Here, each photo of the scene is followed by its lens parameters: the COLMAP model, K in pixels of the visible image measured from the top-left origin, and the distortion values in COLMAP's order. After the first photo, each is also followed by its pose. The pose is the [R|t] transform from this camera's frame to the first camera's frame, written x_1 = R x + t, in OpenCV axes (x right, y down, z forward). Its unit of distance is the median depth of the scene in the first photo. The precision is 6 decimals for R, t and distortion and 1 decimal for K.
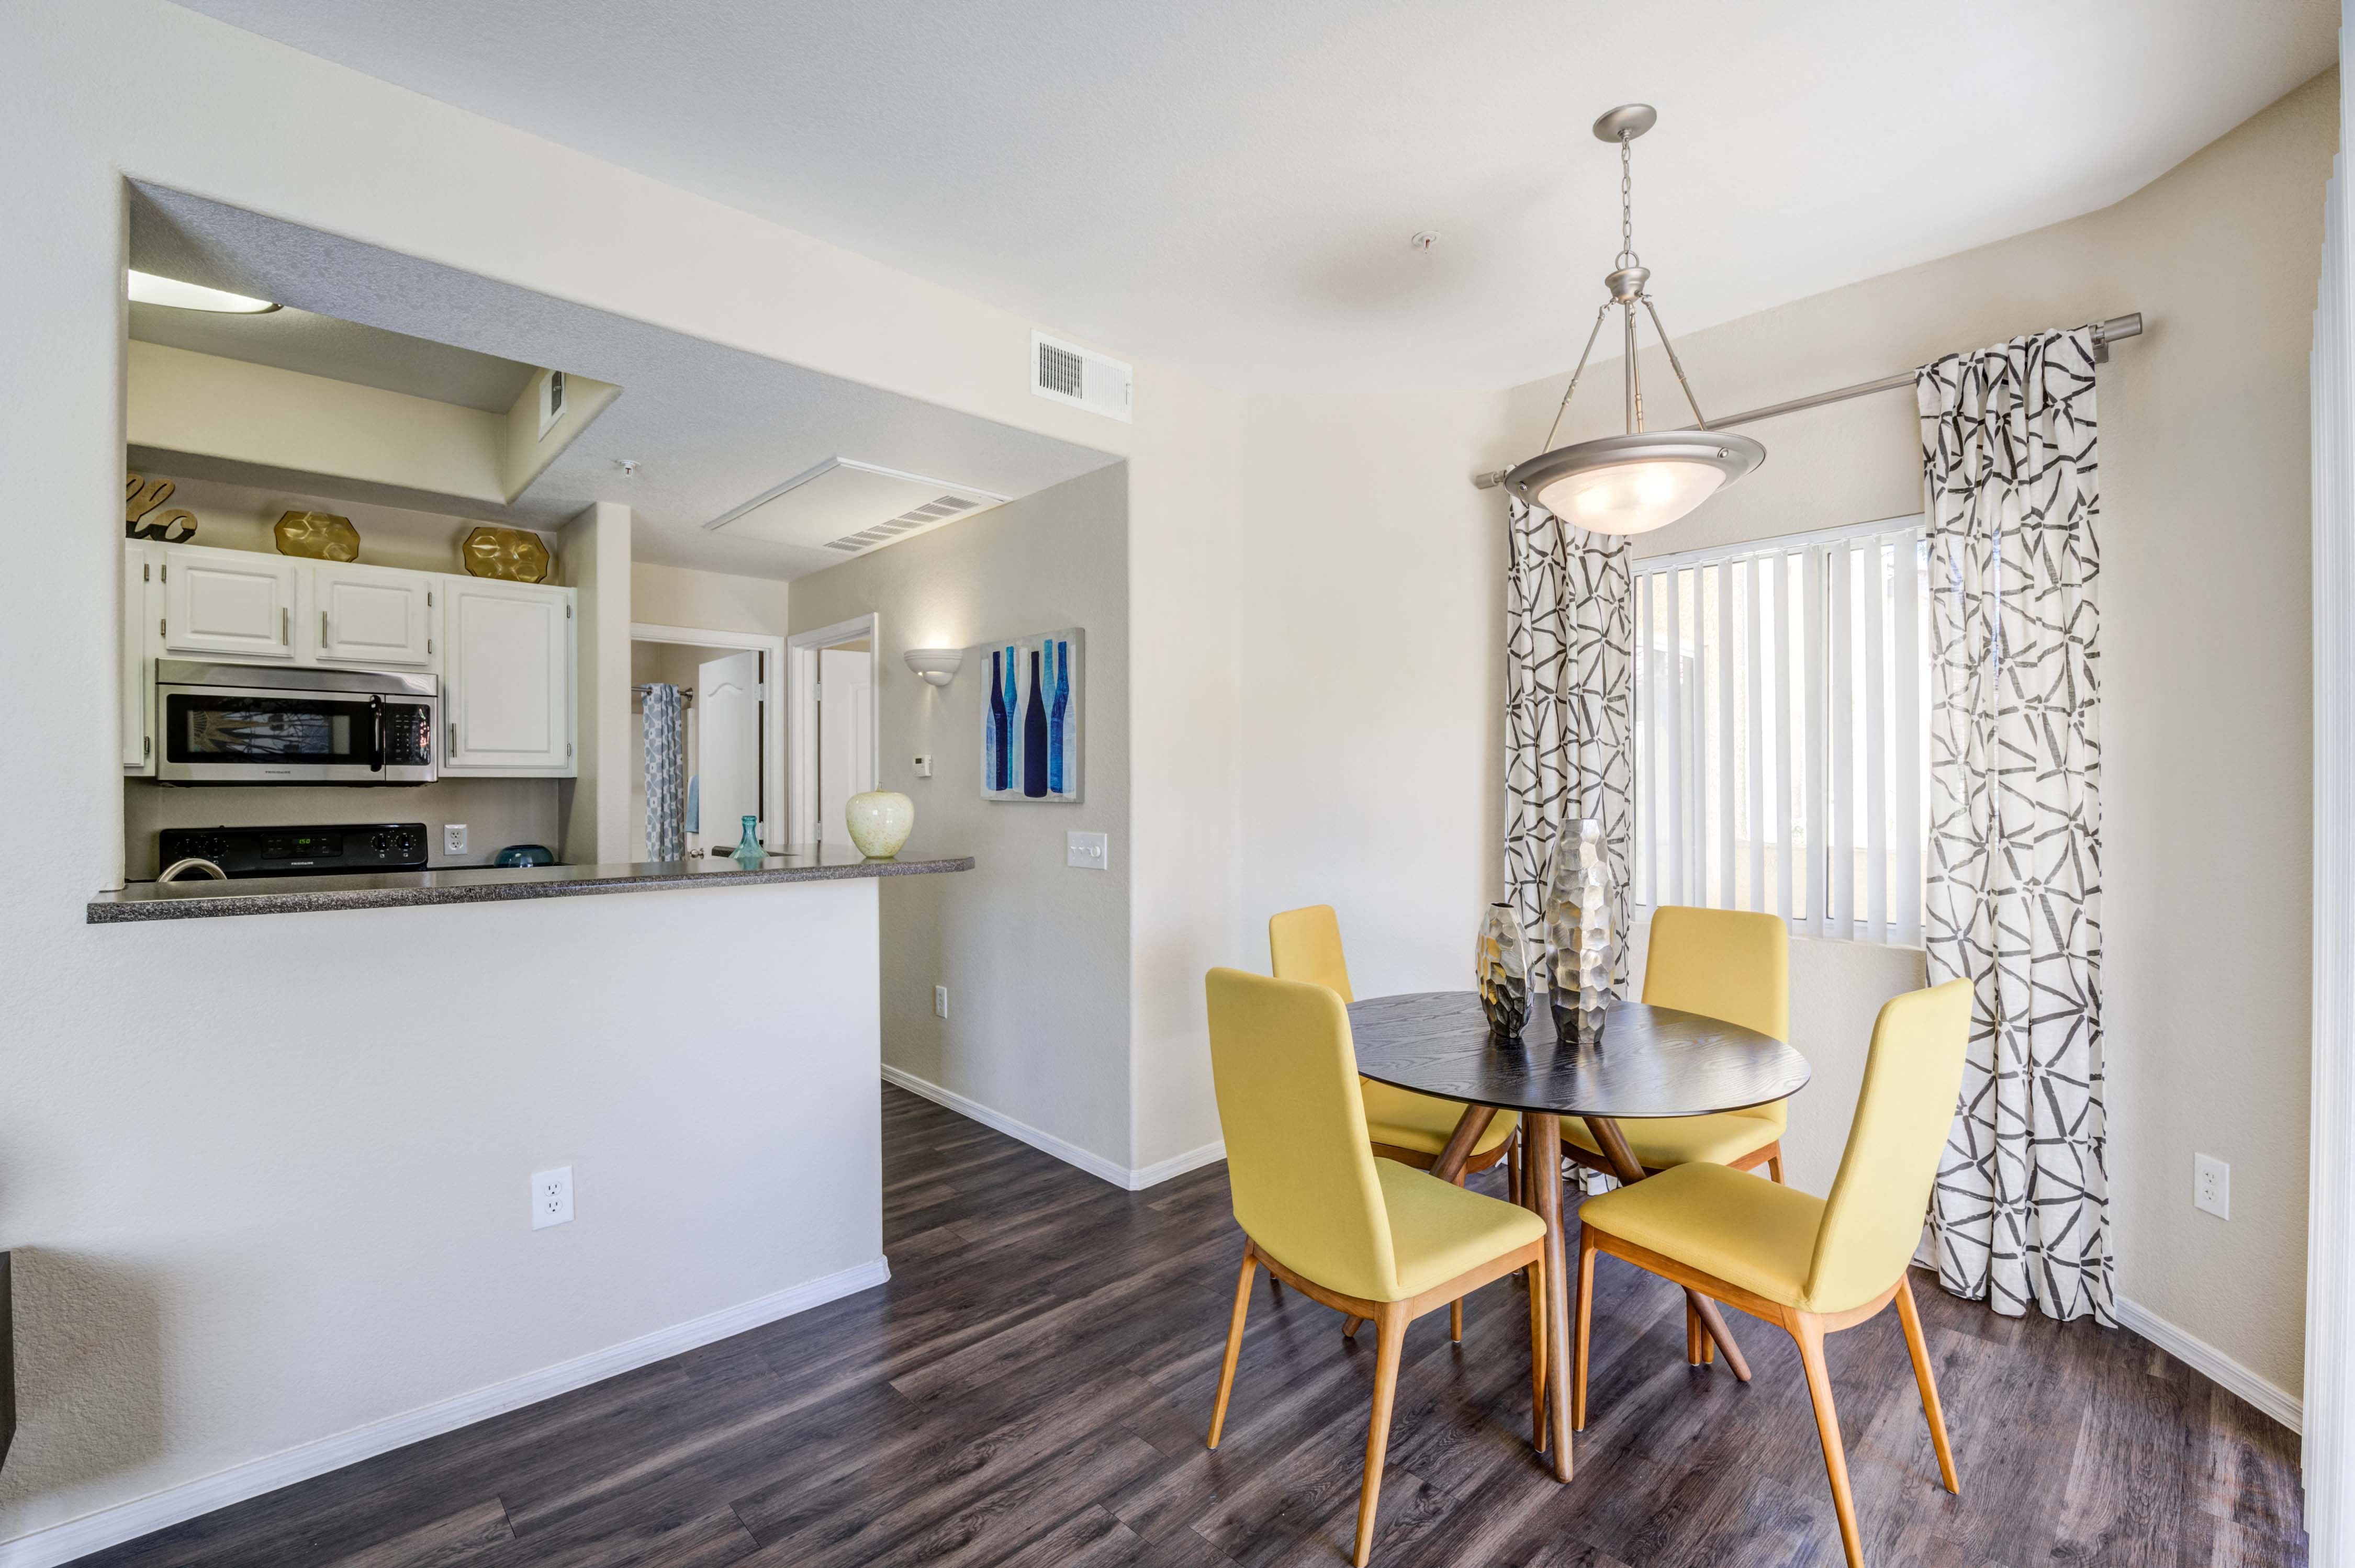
lens RADIAL K [[1017.6, 0, 1163.9], [0, 1017.6, 788.3], [0, 0, 1]] dist [-0.017434, -0.000761]
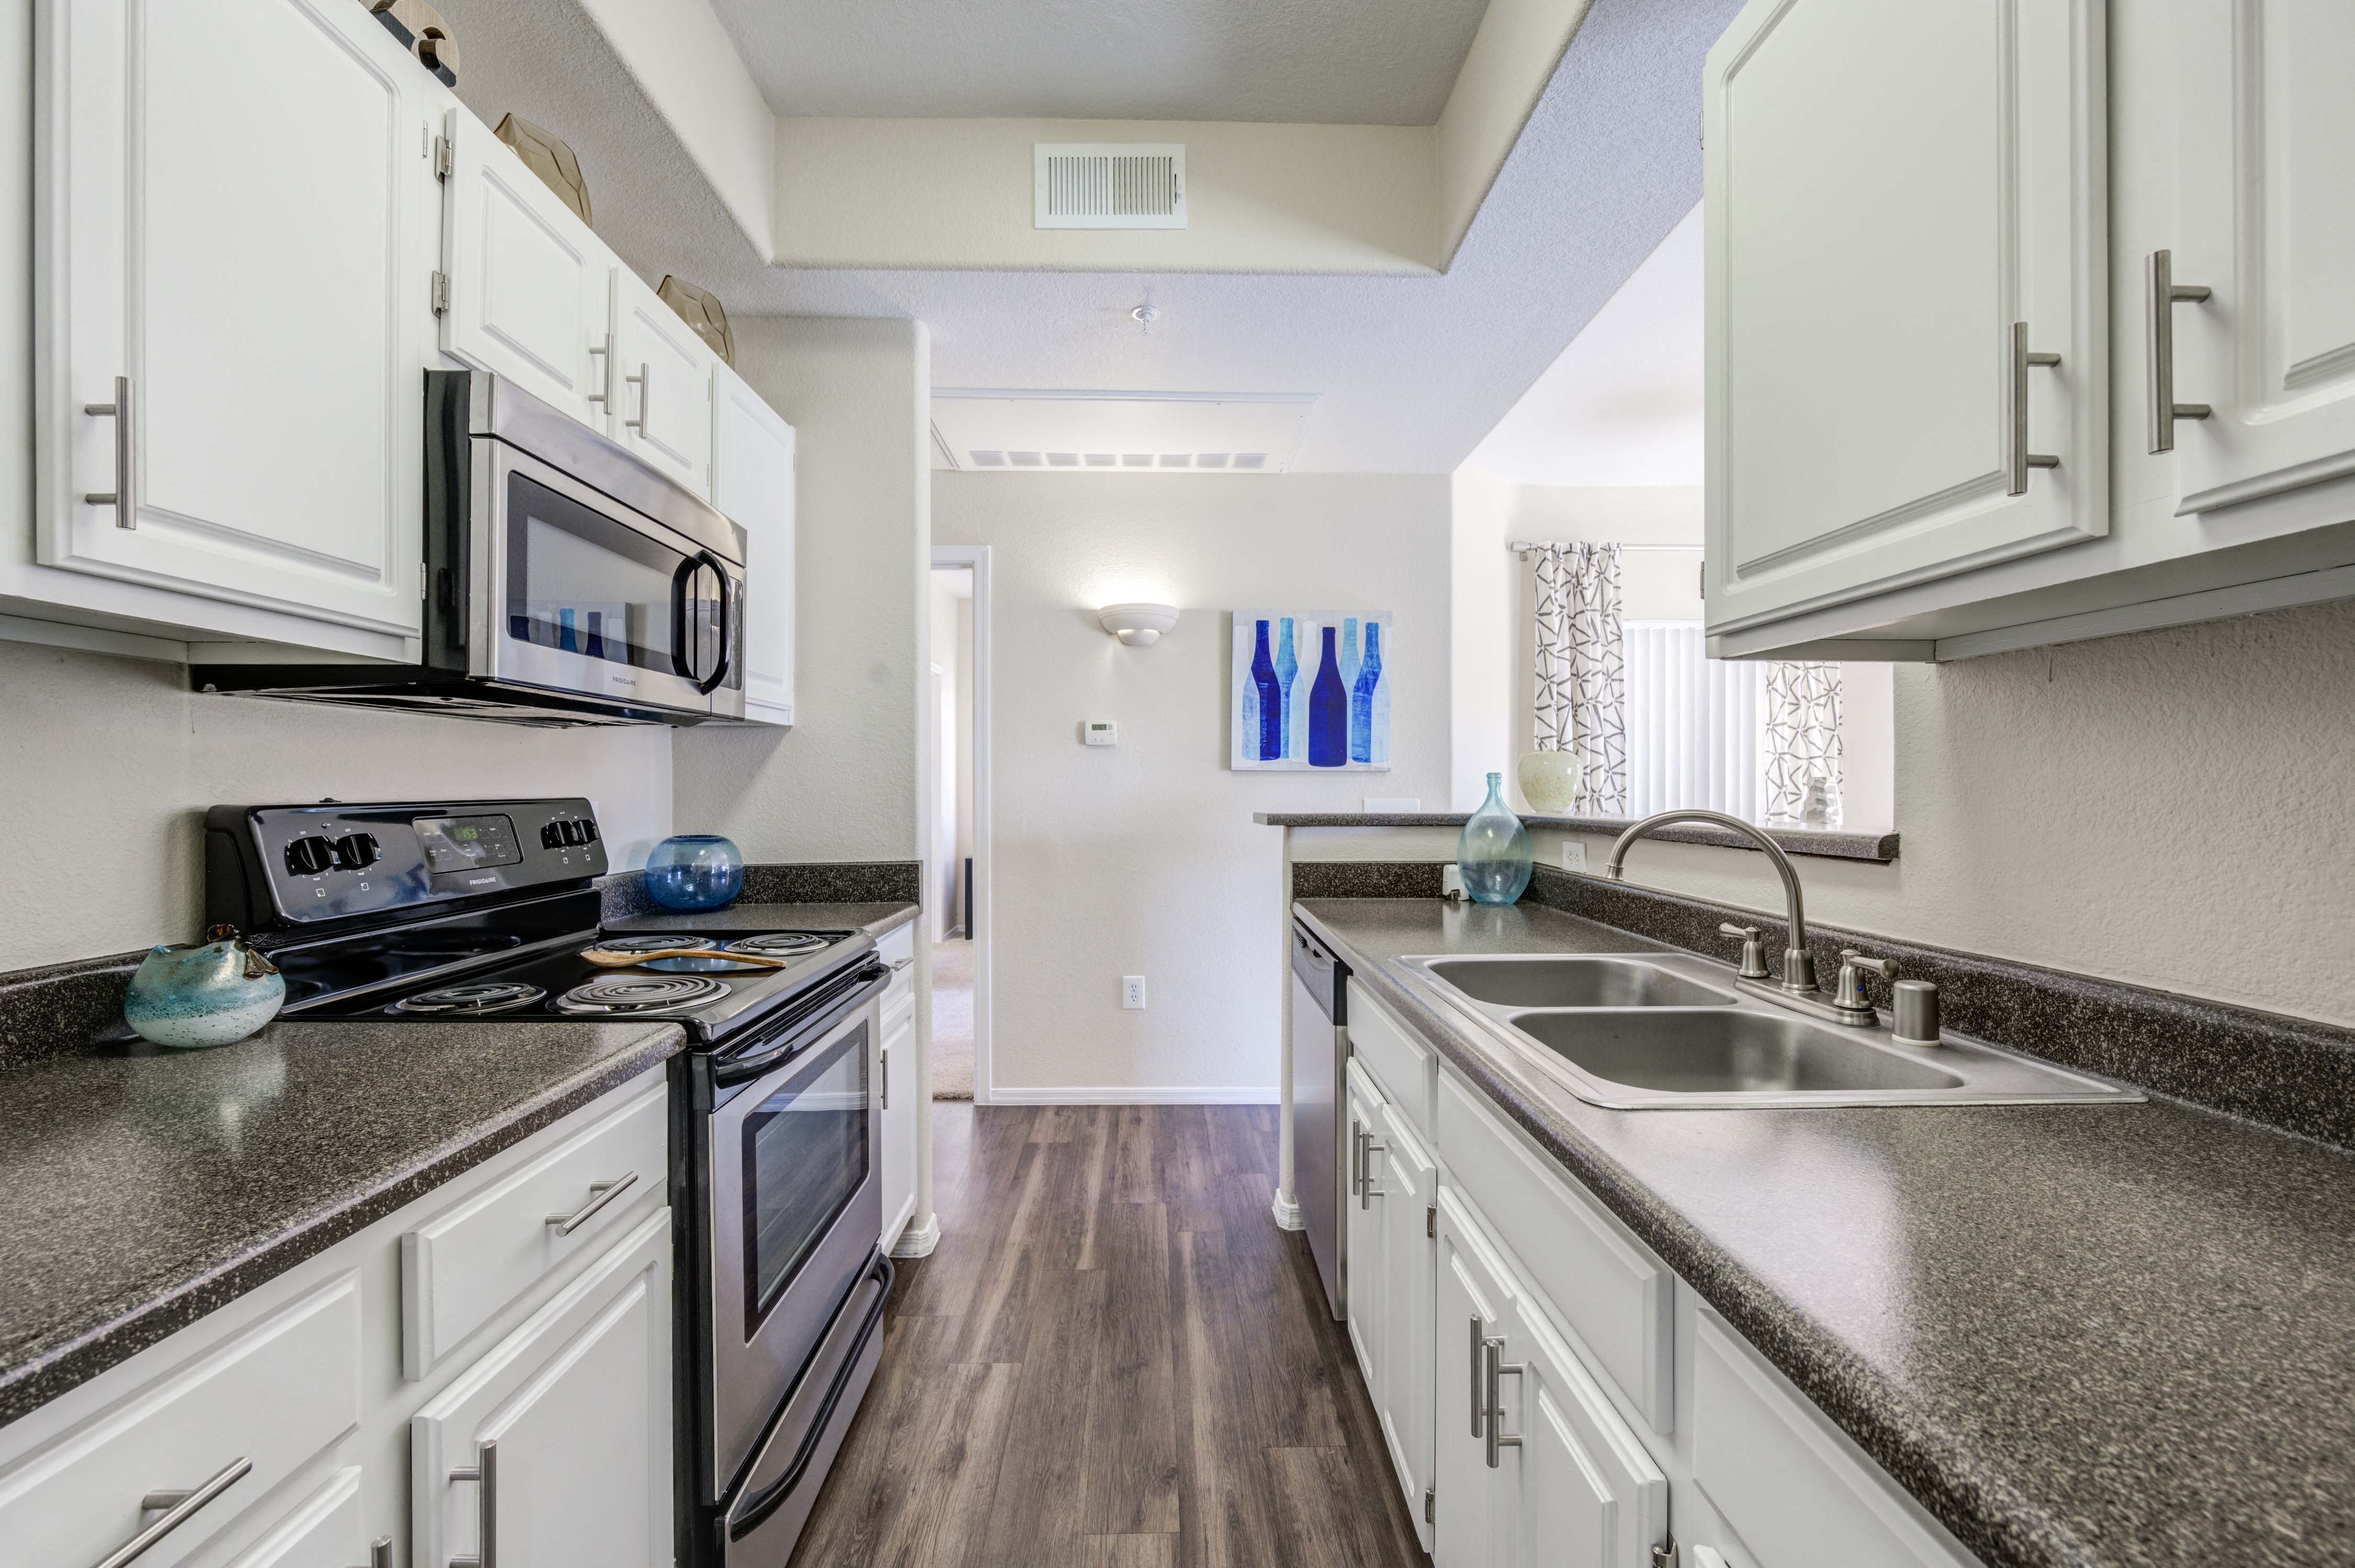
lens RADIAL K [[955.6, 0, 1172.8], [0, 955.6, 782.9], [0, 0, 1]] dist [-0.000525, -0.000121]
pose [[0.666041, 0.004374, 0.745902, -1.066228], [-0.001943, 0.999990, -0.004128, 0.032786], [-0.745912, 0.001300, 0.666043, 0.514481]]
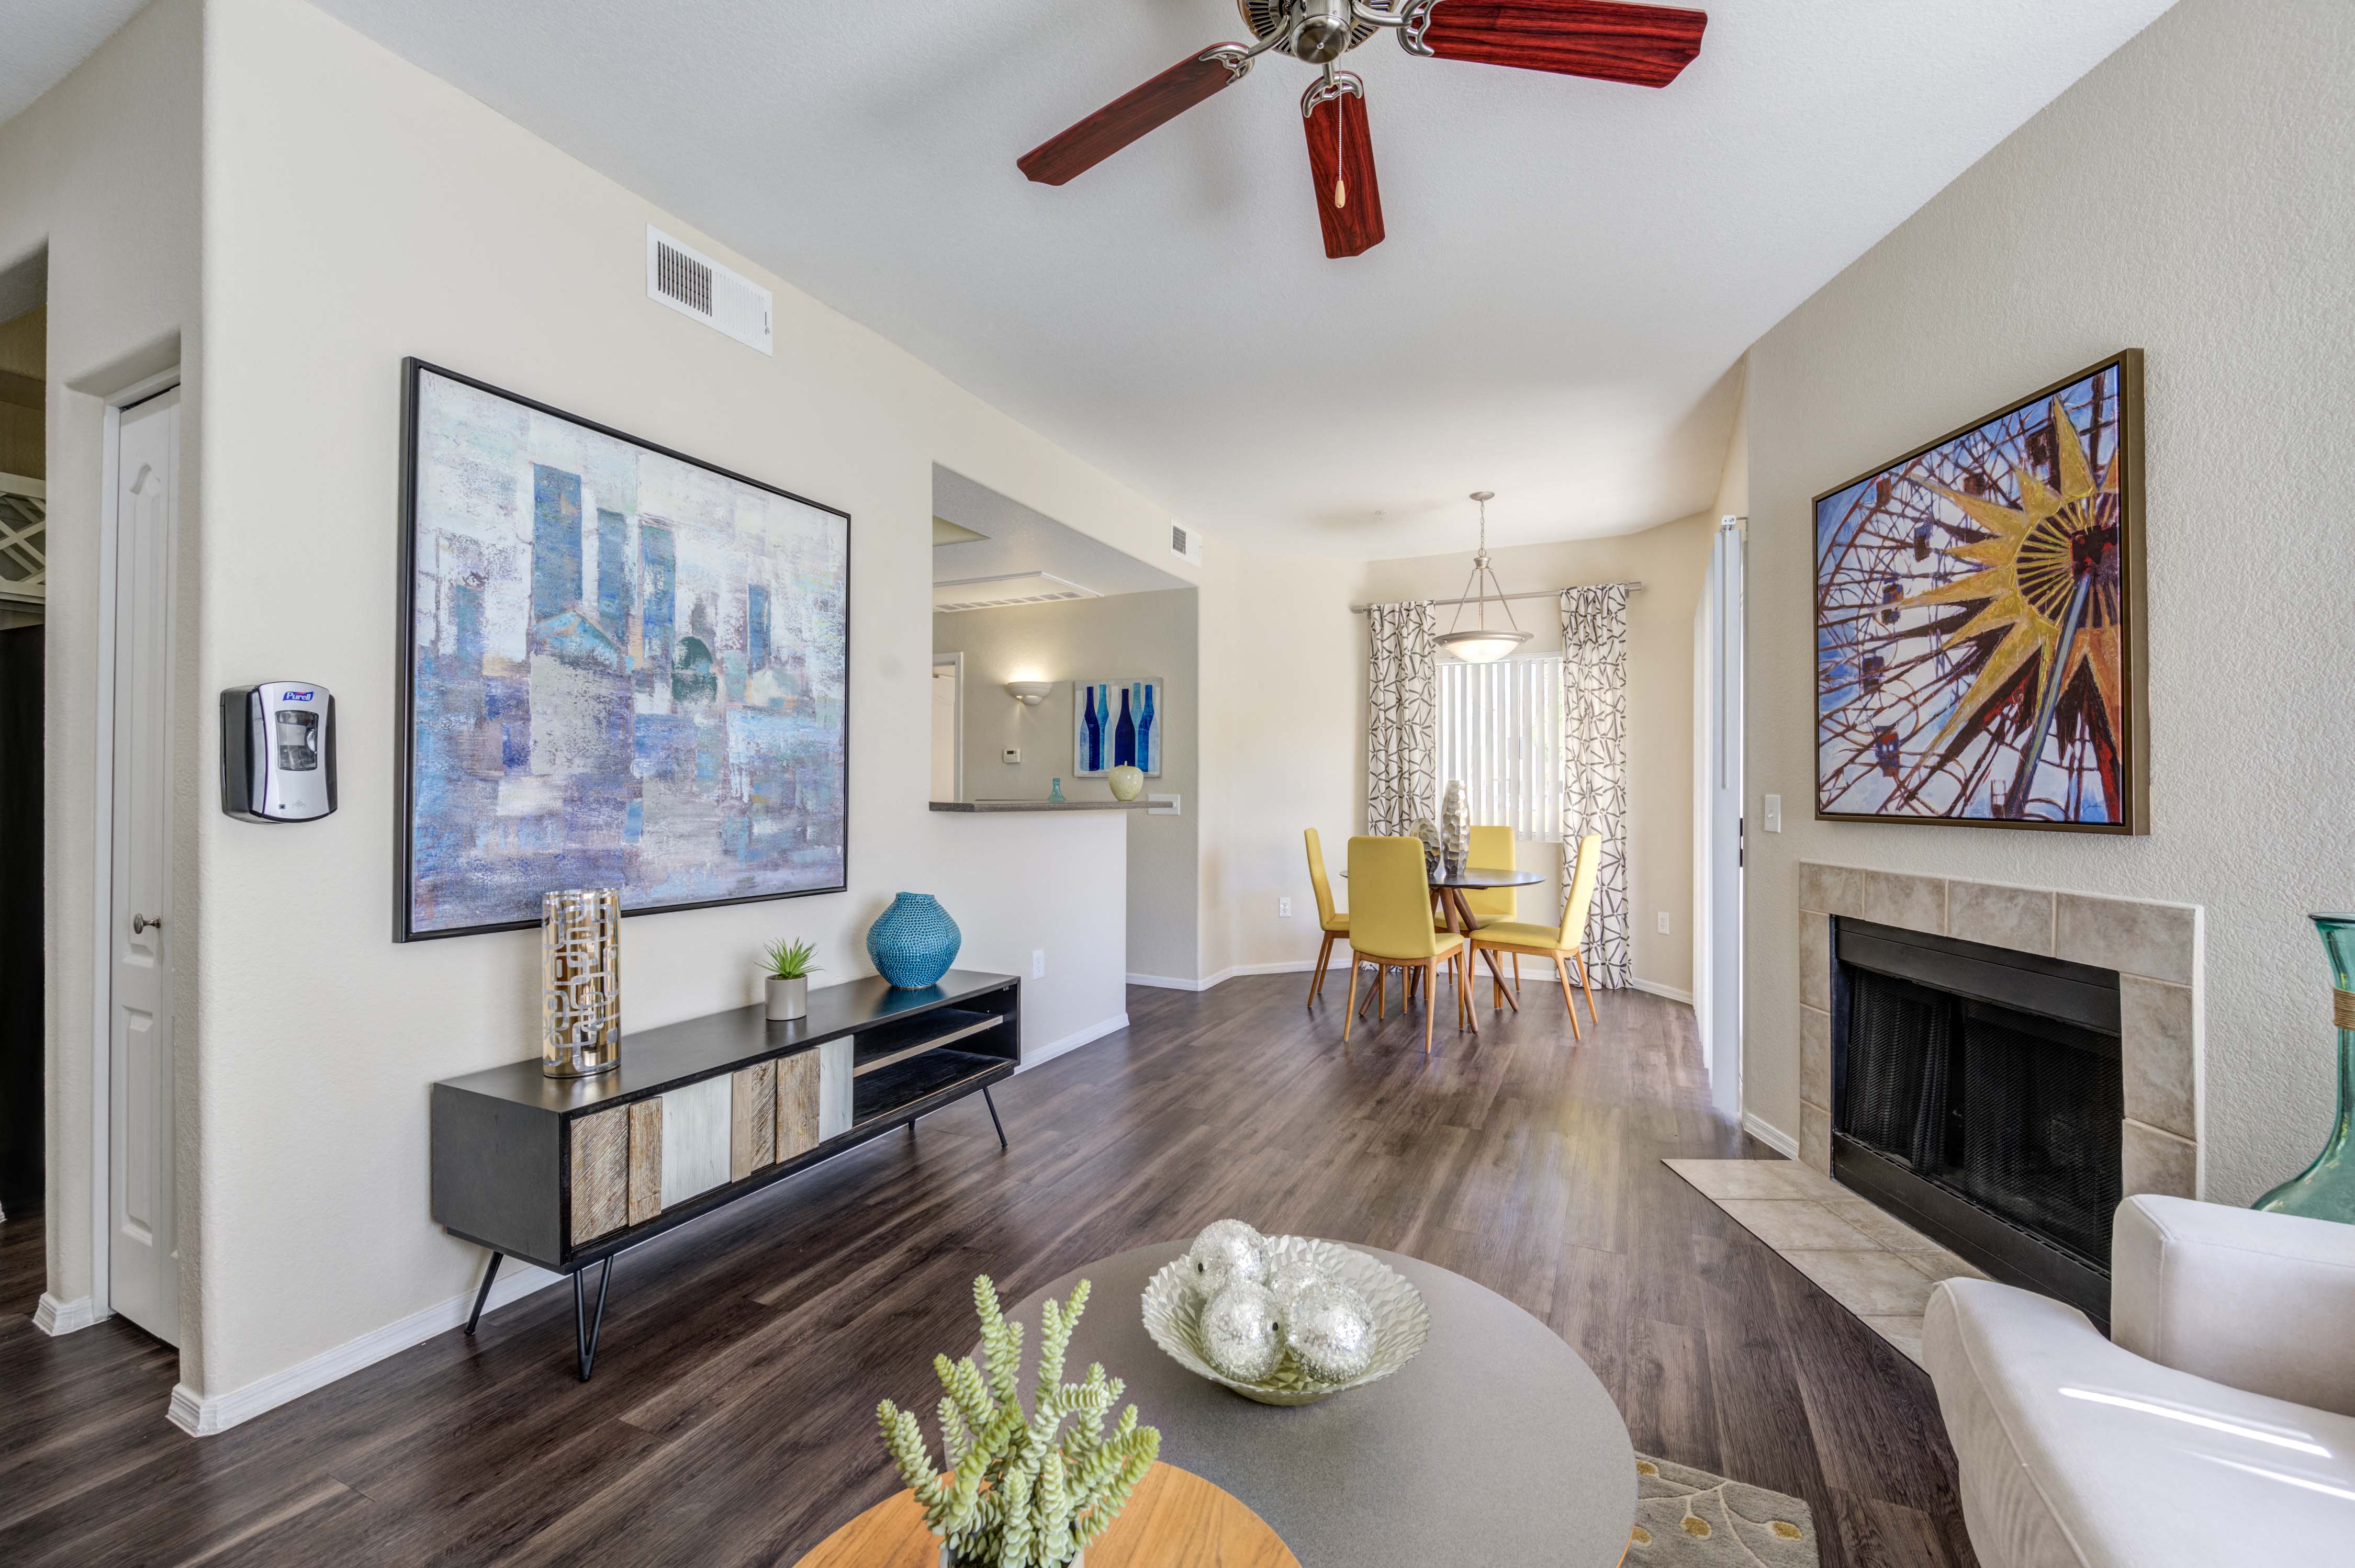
lens RADIAL K [[955.6, 0, 1180.9], [0, 955.6, 785.9], [0, 0, 1]] dist [-0.000525, -0.000121]
pose [[0.930139, 0.007479, 0.367132, -0.691076], [-0.005132, 0.999960, -0.007368, 0.043006], [-0.367172, 0.004970, 0.930140, -0.574643]]
